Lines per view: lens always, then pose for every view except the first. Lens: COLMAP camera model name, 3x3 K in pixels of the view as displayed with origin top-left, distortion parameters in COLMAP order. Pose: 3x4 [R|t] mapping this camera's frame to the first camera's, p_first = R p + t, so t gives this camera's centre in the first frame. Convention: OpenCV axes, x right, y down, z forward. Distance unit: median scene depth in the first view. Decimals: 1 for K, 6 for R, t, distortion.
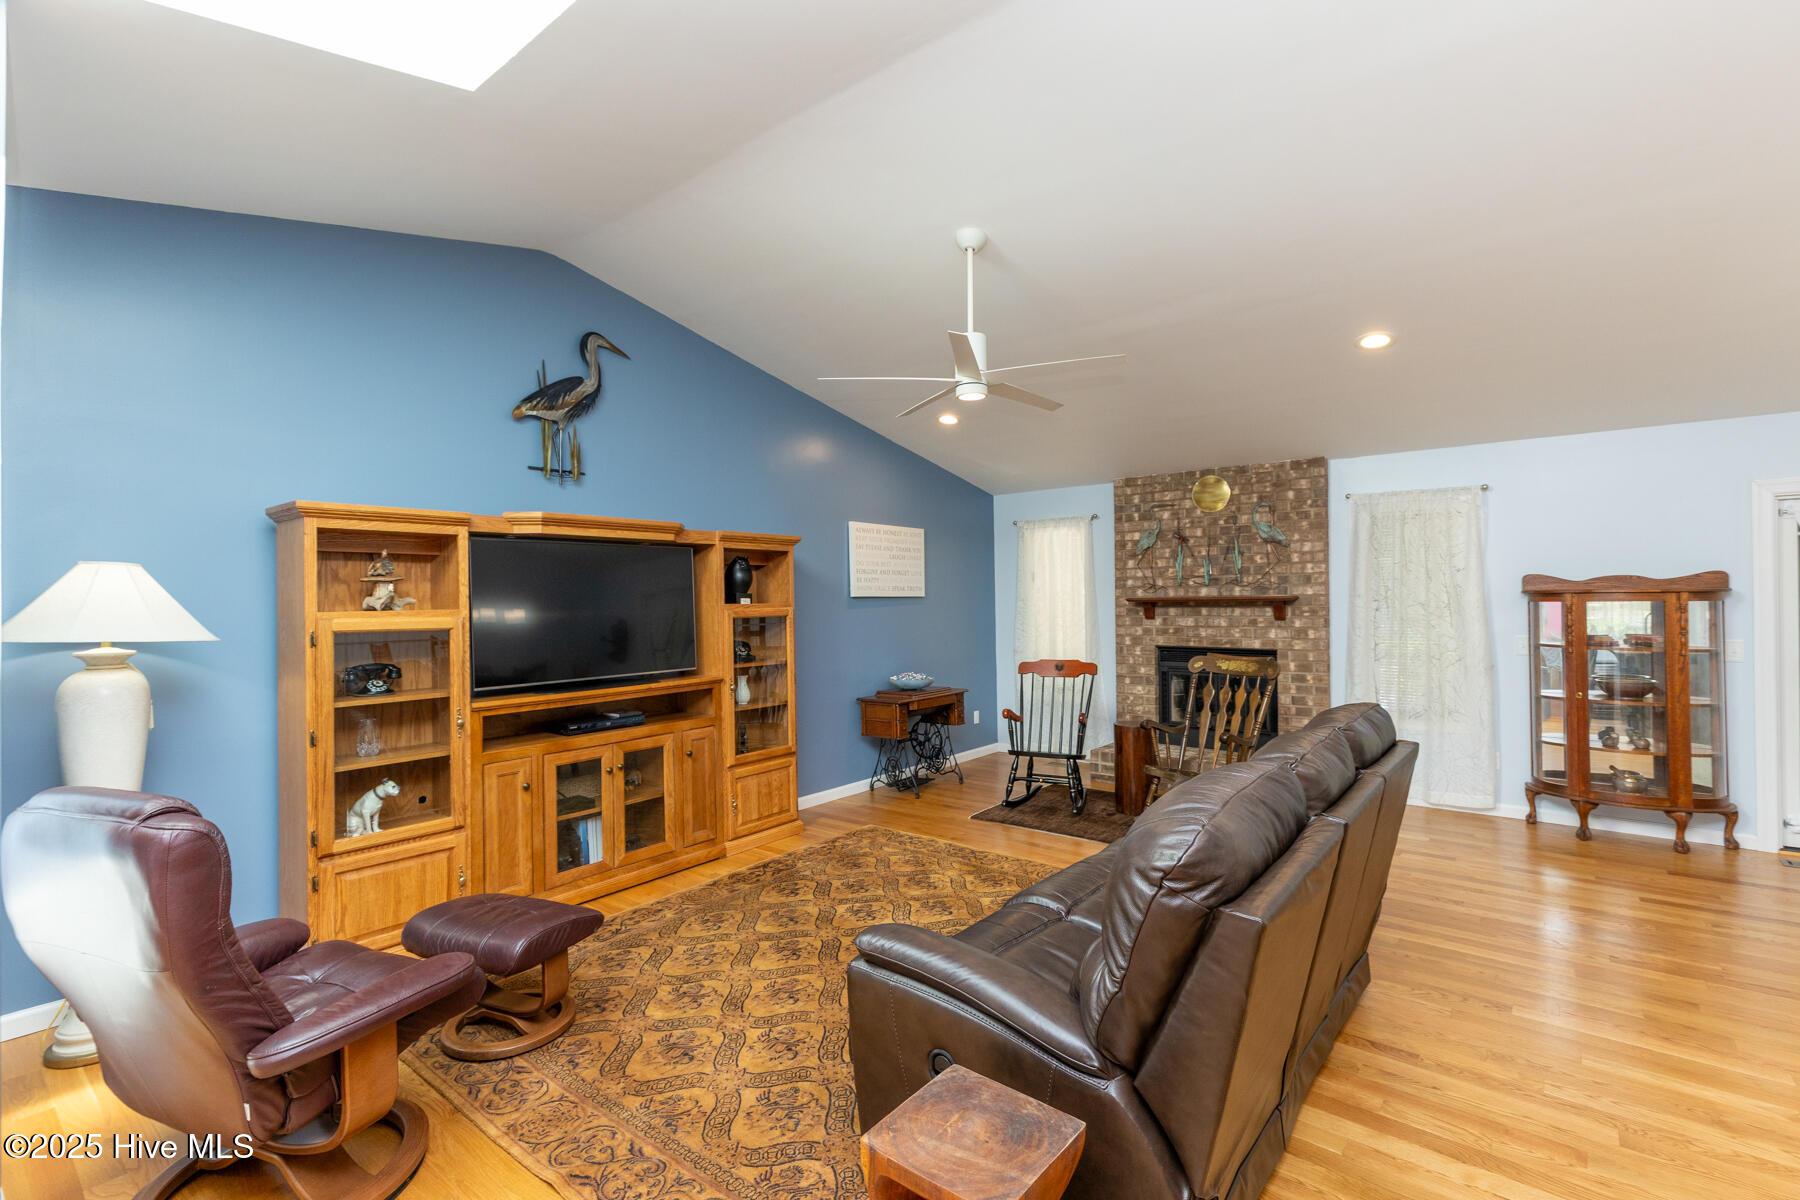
lens RADIAL K [[812.6, 0, 902.1], [0, 812.6, 597.0], [0, 0, 1]] dist [0.011550, -0.001297]
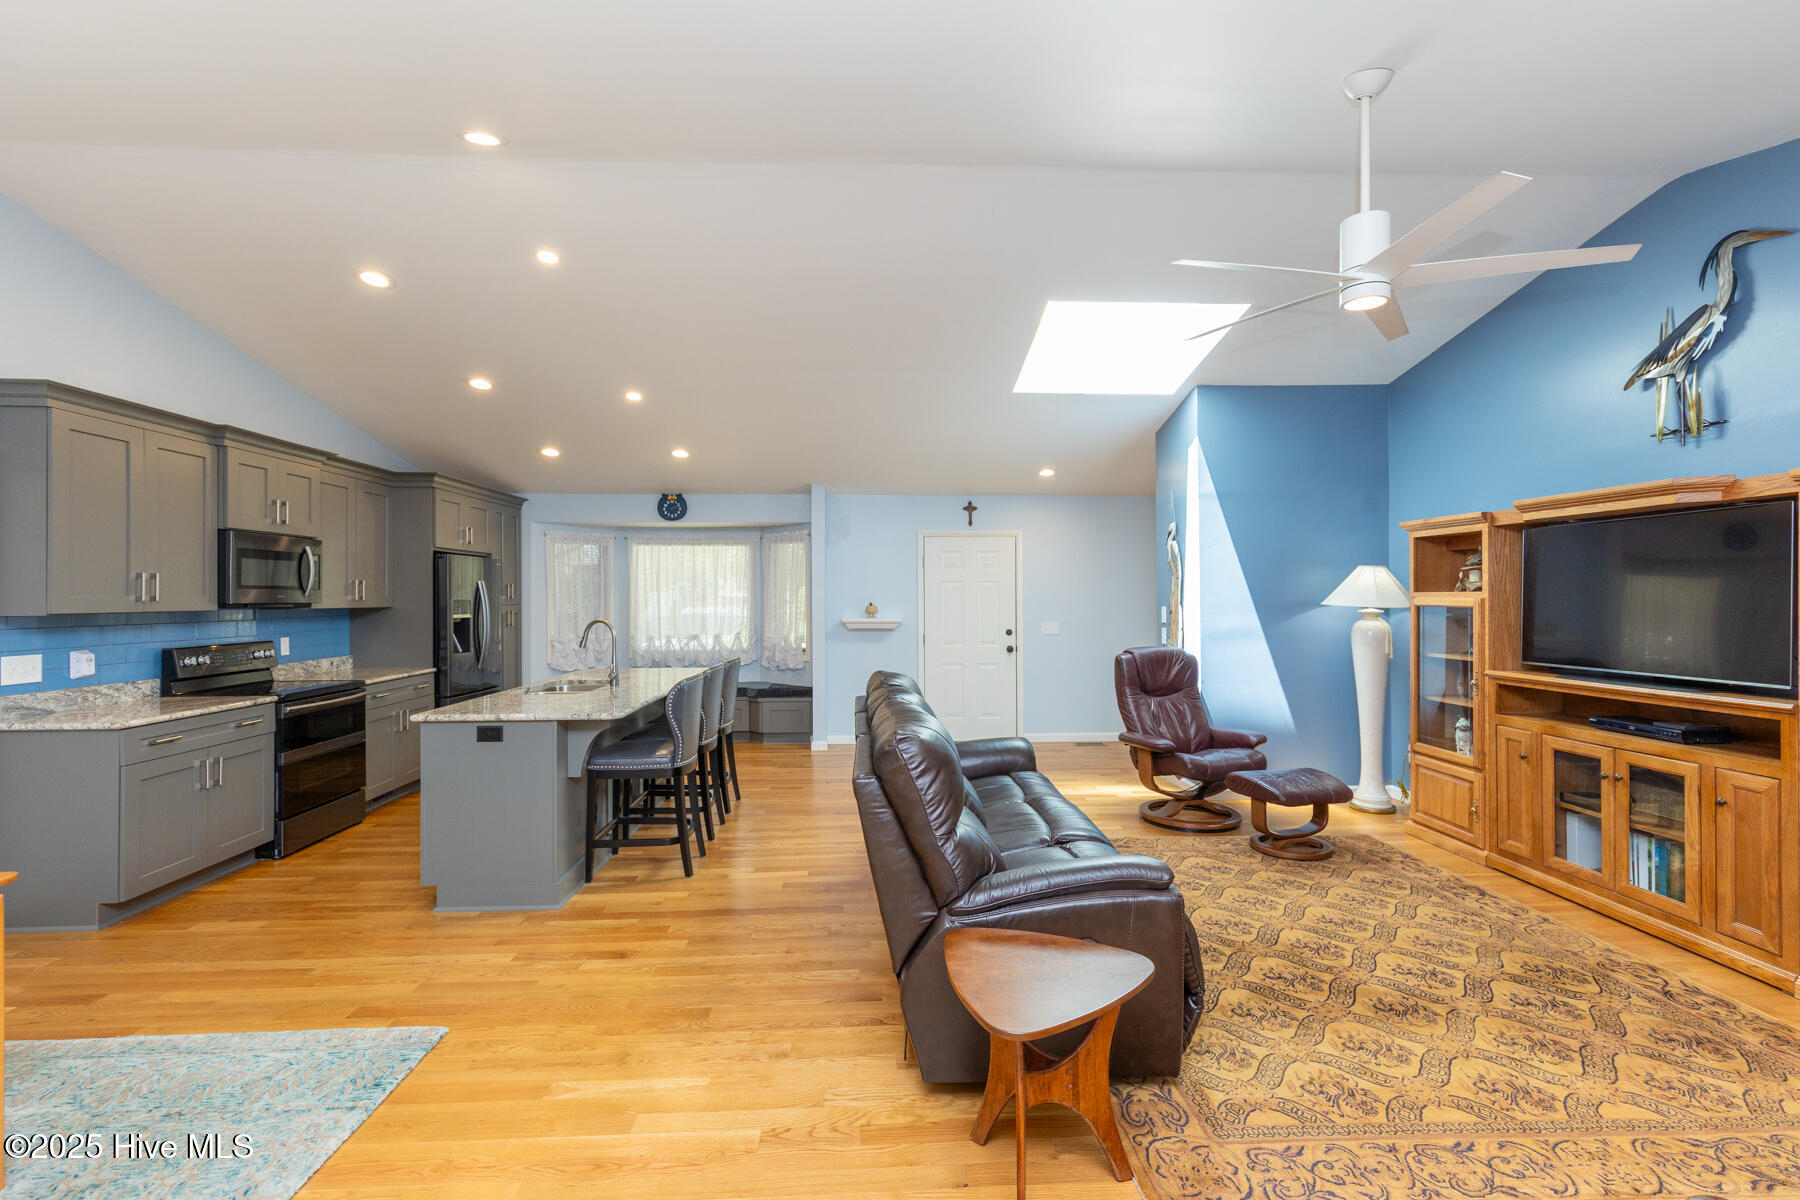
lens RADIAL K [[807.6, 0, 899.2], [0, 807.6, 592.2], [0, 0, 1]] dist [0.007333, -0.000617]
pose [[-0.744873, 0.013254, -0.667075, 0.546803], [0.015322, 0.999879, 0.002758, -0.000393], [0.667031, -0.008167, -0.744985, 0.788519]]
